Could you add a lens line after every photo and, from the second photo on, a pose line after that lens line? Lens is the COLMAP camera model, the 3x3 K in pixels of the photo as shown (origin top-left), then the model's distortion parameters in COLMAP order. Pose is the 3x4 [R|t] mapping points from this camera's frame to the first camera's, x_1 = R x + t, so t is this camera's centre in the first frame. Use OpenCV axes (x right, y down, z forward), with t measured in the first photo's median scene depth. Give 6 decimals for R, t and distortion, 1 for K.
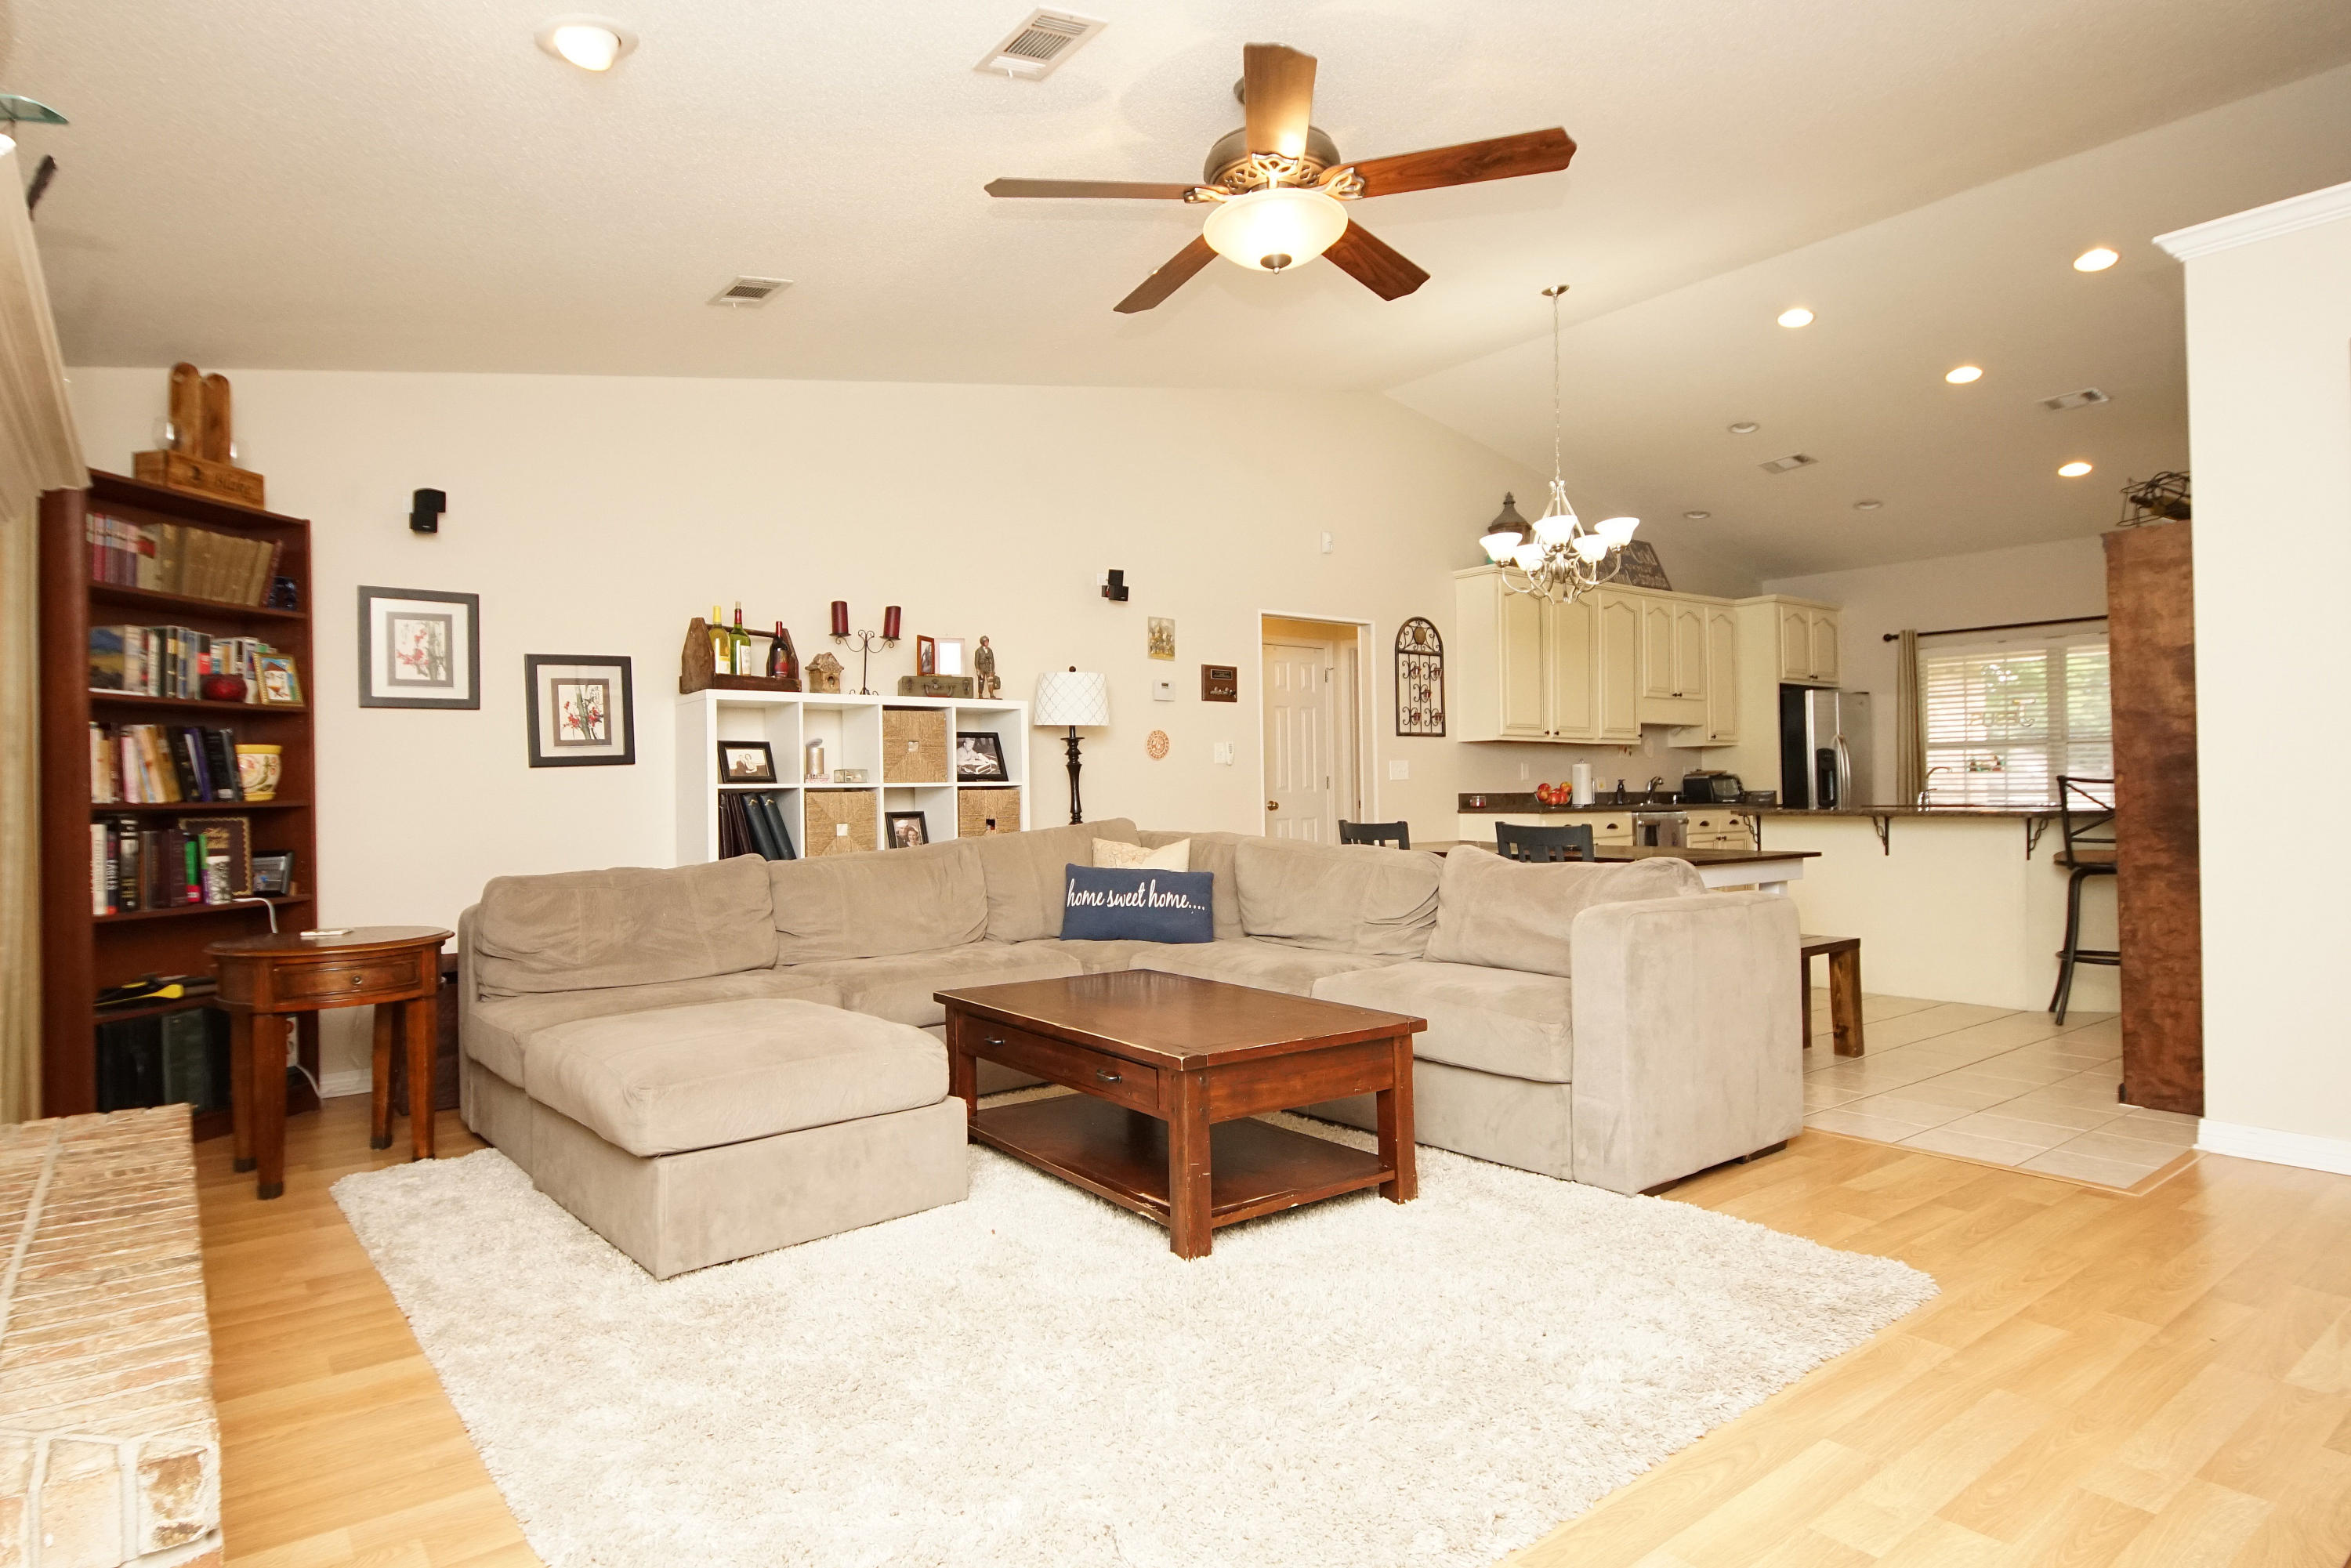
lens RADIAL K [[1298.5, 0, 1159.1], [0, 1298.5, 773.9], [0, 0, 1]] dist [0.042666, -0.042122]
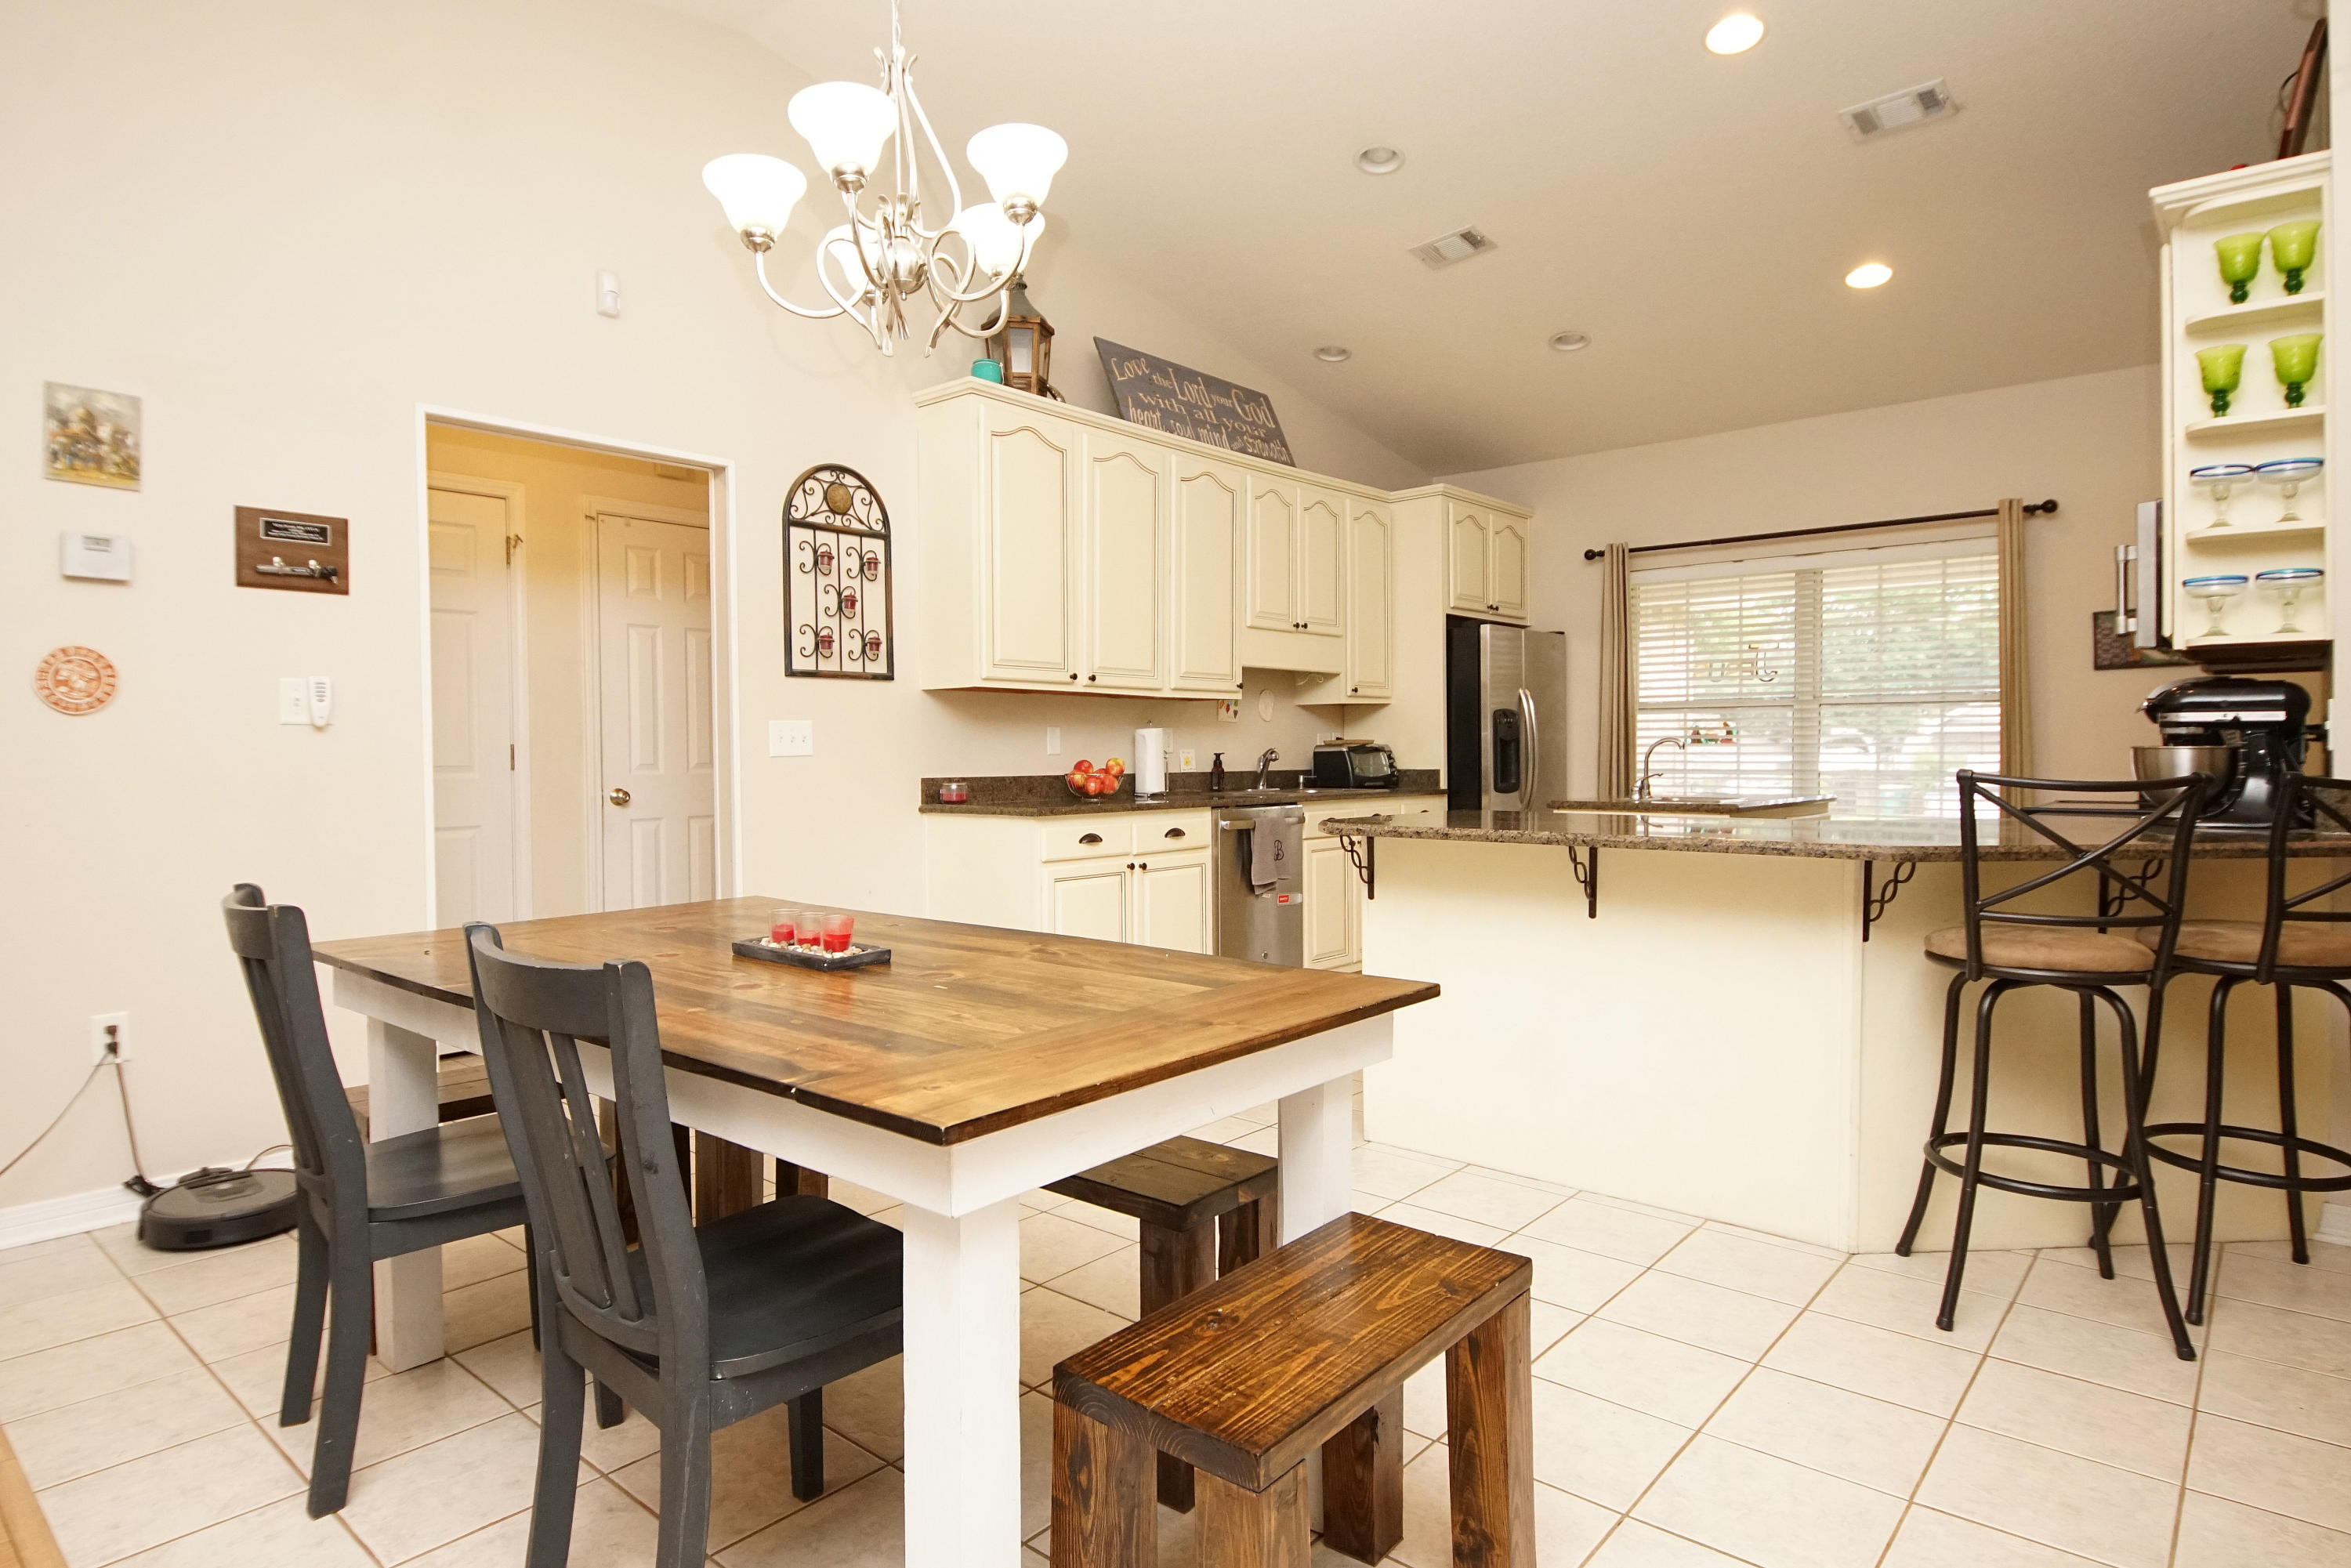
lens RADIAL K [[1287.6, 0, 1157.0], [0, 1287.6, 771.5], [0, 0, 1]] dist [0.040081, -0.037421]
pose [[0.981270, 0.002338, 0.192625, 0.231513], [-0.008384, 0.999497, 0.030579, -0.006848], [-0.192457, -0.031621, 0.980796, 0.429668]]
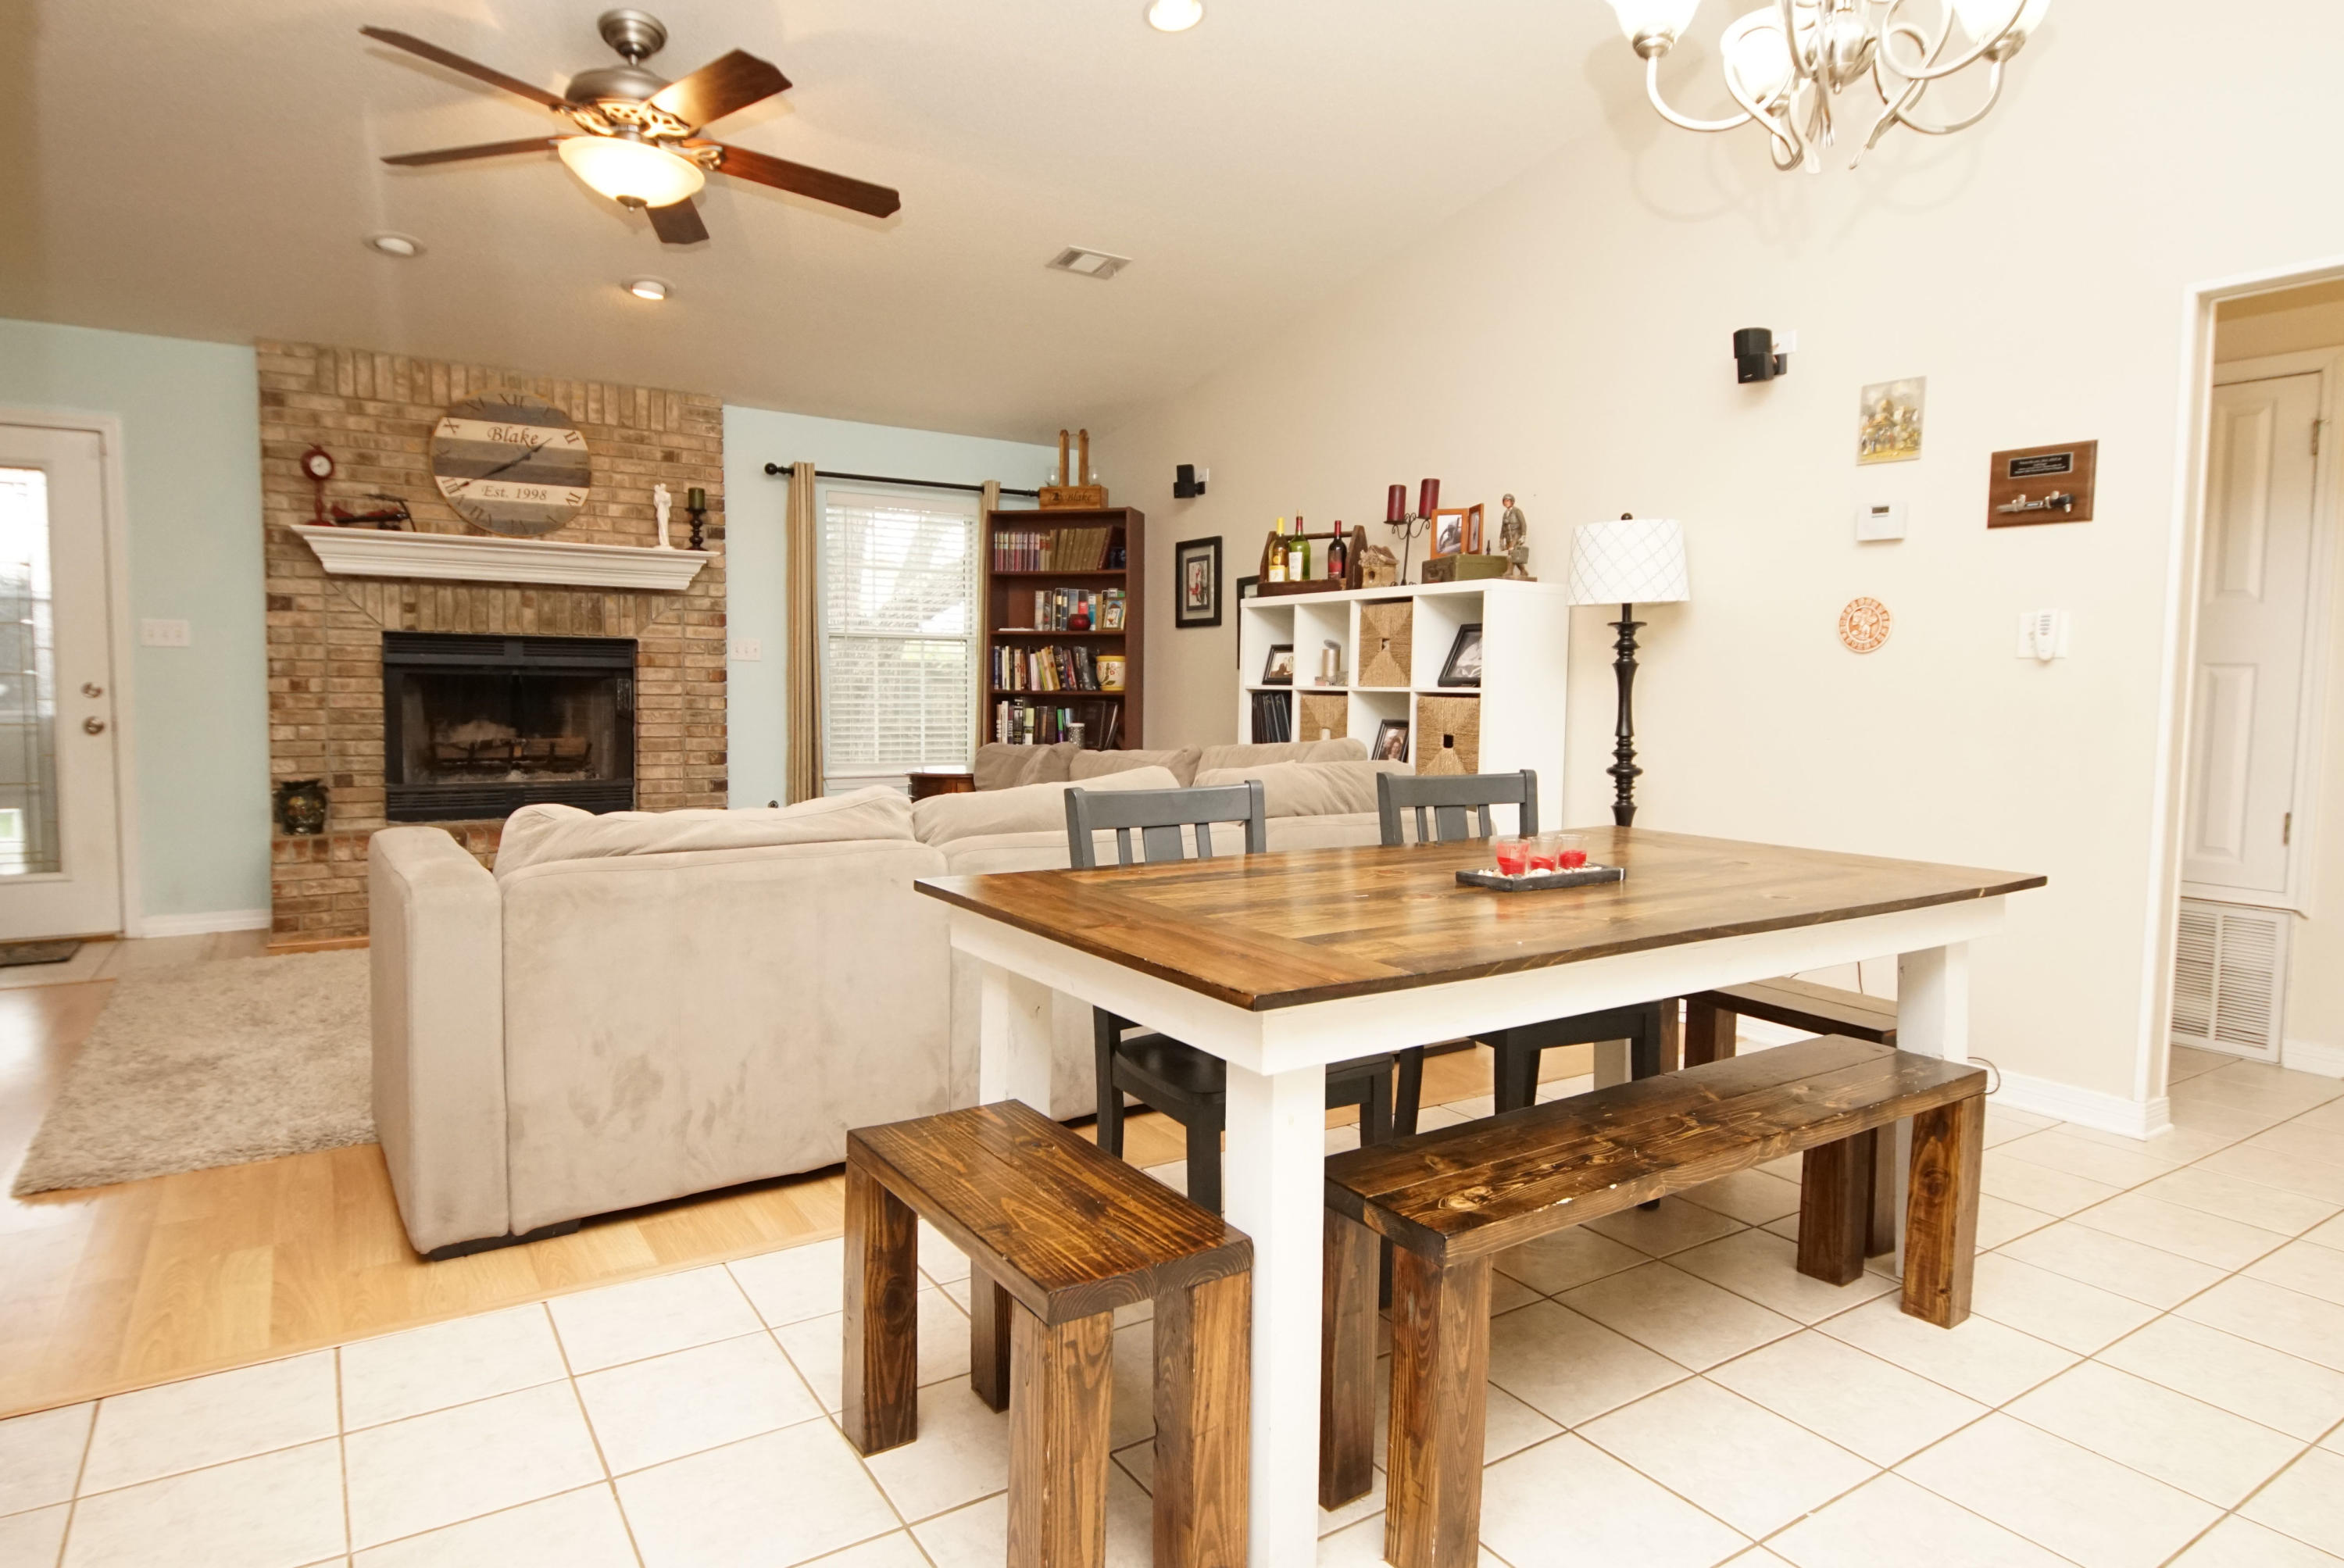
lens RADIAL K [[1323.4, 0, 1167.1], [0, 1323.4, 771.1], [0, 0, 1]] dist [0.043882, -0.042786]
pose [[-0.082924, 0.079165, -0.993407, 0.496783], [0.002616, 0.996854, 0.079221, -0.005388], [0.996552, 0.003970, -0.082870, 0.648134]]
